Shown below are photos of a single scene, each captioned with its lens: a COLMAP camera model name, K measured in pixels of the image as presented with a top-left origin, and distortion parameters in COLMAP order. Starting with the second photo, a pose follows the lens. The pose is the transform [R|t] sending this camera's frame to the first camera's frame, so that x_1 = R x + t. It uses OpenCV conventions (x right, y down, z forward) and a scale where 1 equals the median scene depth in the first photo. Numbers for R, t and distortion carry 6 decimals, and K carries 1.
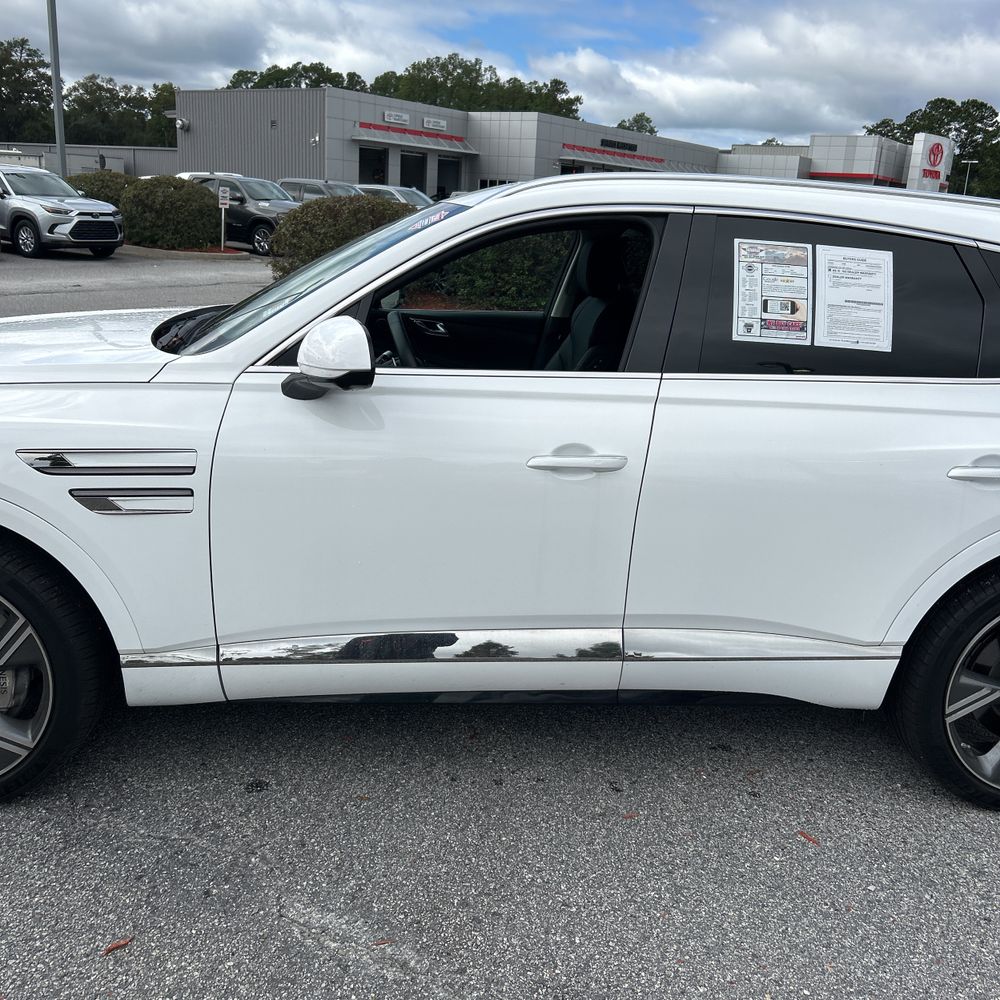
lens RADIAL K [[1008.4, 0, 505.6], [0, 1008.4, 504.0], [0, 0, 1]] dist [0.017715, 0.000000]
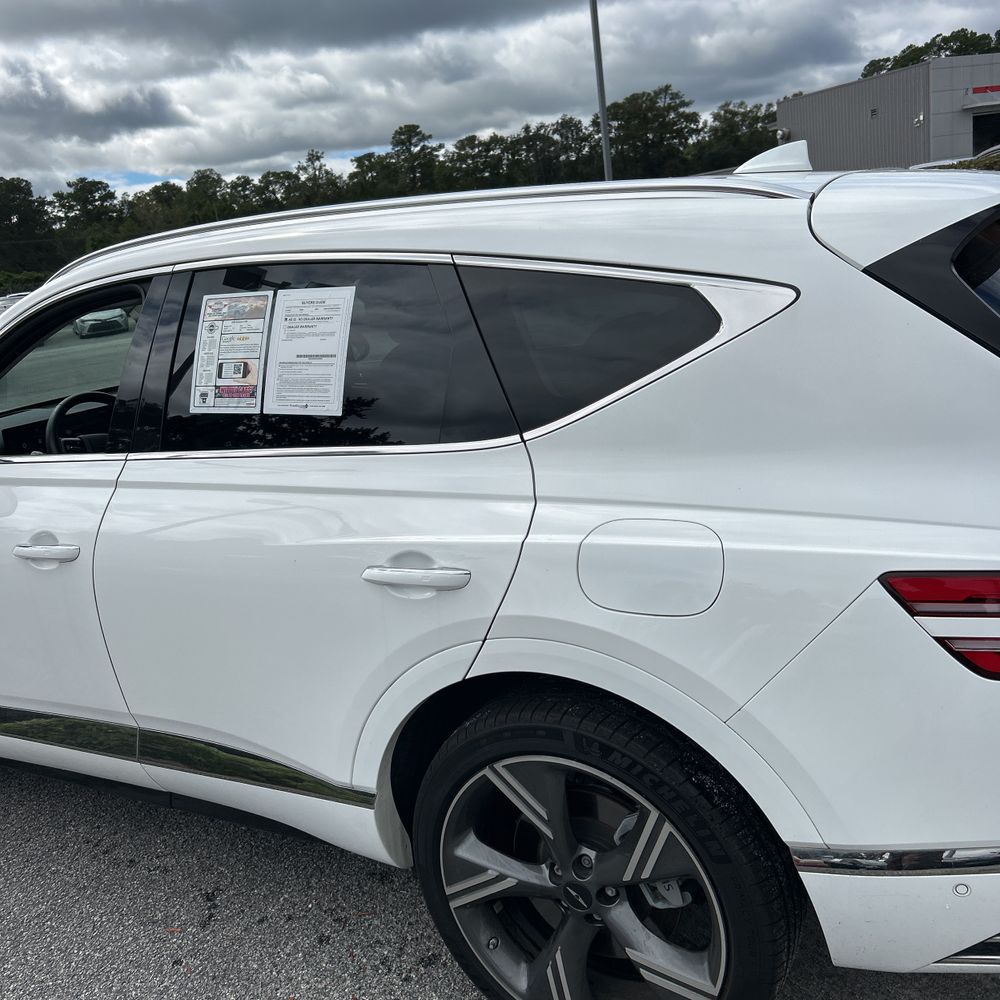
lens RADIAL K [[1008.4, 0, 494.3], [0, 1008.4, 492.3], [0, 0, 1]] dist [0.017715, 0.000000]
pose [[0.813121, -0.008857, -0.582028, 0.800626], [0.000567, 0.999896, -0.014424, -0.067694], [0.582095, 0.011399, 0.813041, 0.370673]]
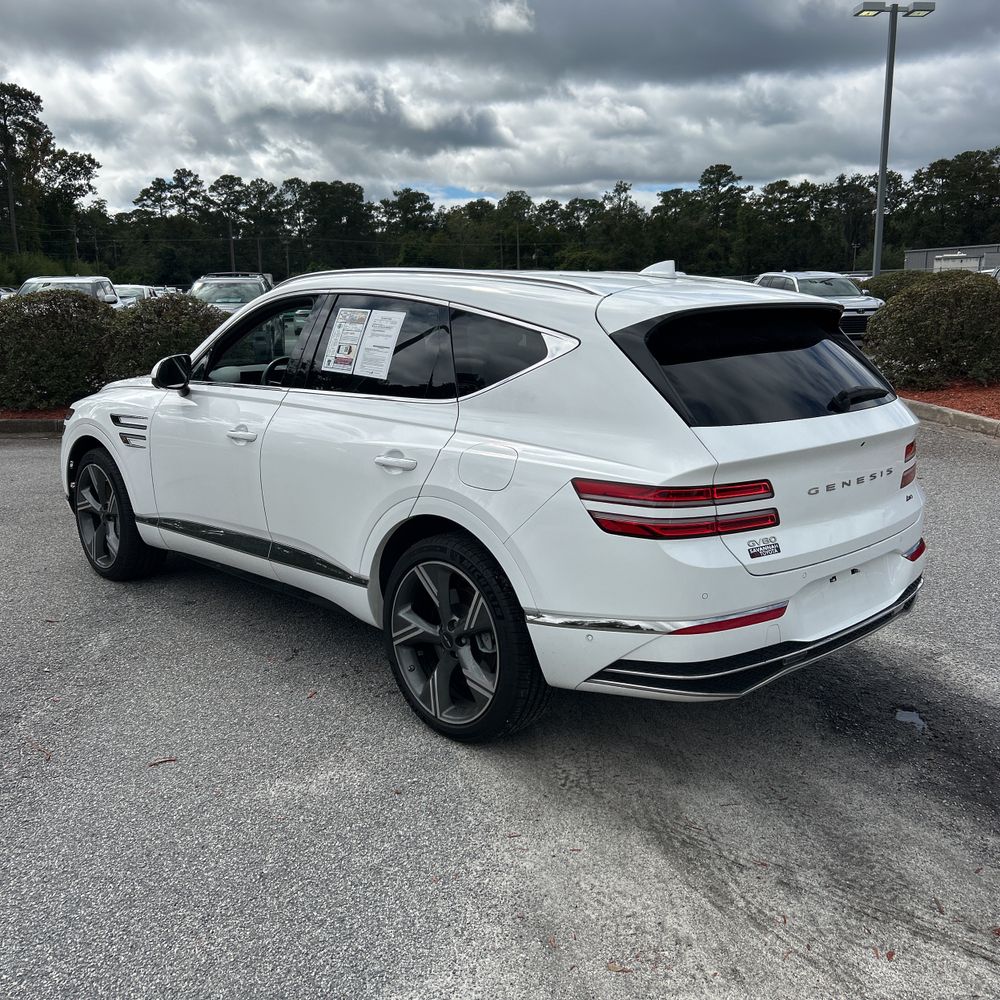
lens RADIAL K [[1008.4, 0, 490.2], [0, 1008.4, 522.2], [0, 0, 1]] dist [0.017715, 0.000000]
pose [[0.632470, 0.117534, -0.765616, 1.398935], [-0.175456, 0.984468, 0.006189, 0.016959], [0.754452, 0.130418, 0.643268, 0.164941]]
